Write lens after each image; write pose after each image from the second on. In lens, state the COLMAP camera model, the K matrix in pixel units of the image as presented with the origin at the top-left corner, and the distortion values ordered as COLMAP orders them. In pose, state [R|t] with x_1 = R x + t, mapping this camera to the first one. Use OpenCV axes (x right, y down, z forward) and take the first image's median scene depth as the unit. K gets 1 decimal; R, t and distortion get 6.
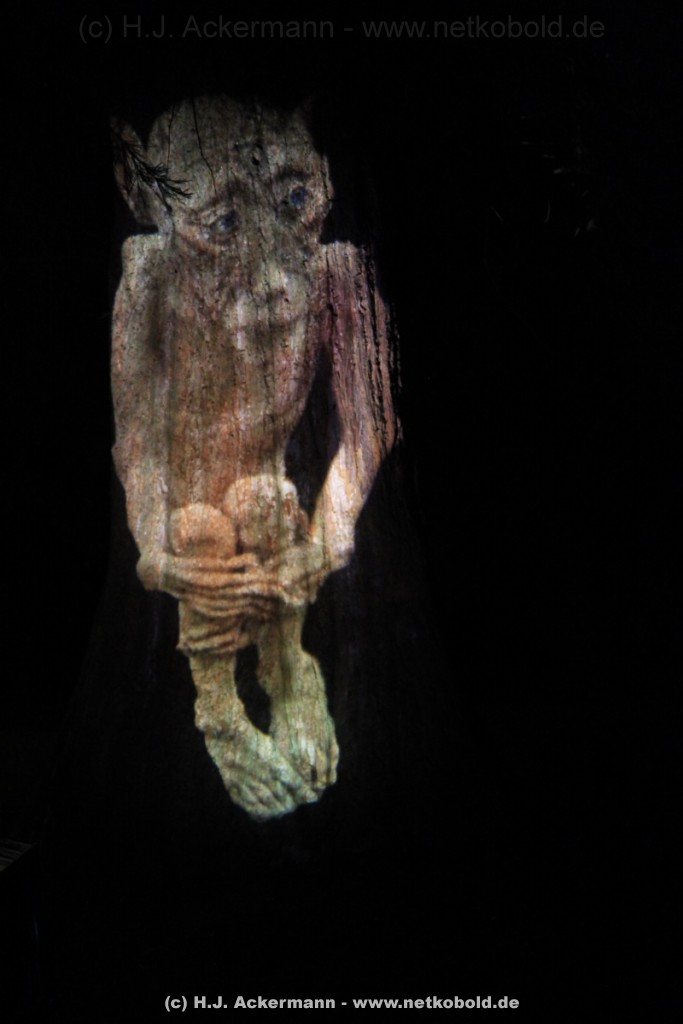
lens RADIAL K [[2317.4, 0, 342.2], [0, 2317.4, 512.3], [0, 0, 1]] dist [0.264516, 0.000000]
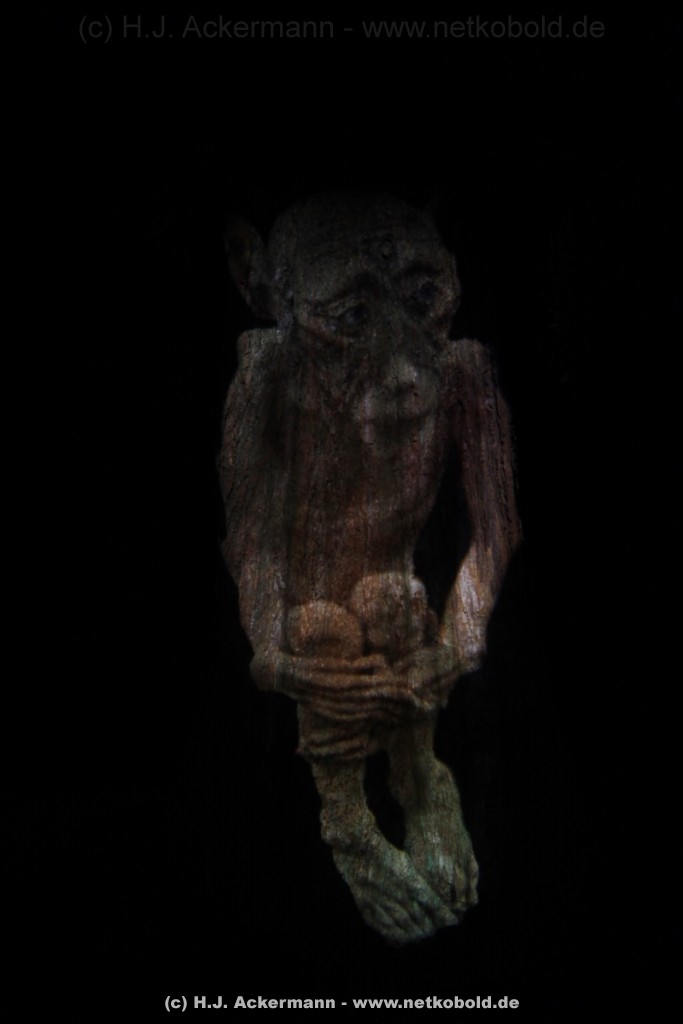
lens RADIAL K [[1519.7, 0, 340.4], [0, 1519.7, 511.7], [0, 0, 1]] dist [0.097549, 0.000000]
pose [[0.993913, 0.027813, 0.106598, -0.122451], [-0.019633, 0.996835, -0.077031, 0.007750], [-0.108403, 0.074469, 0.991314, 0.373028]]
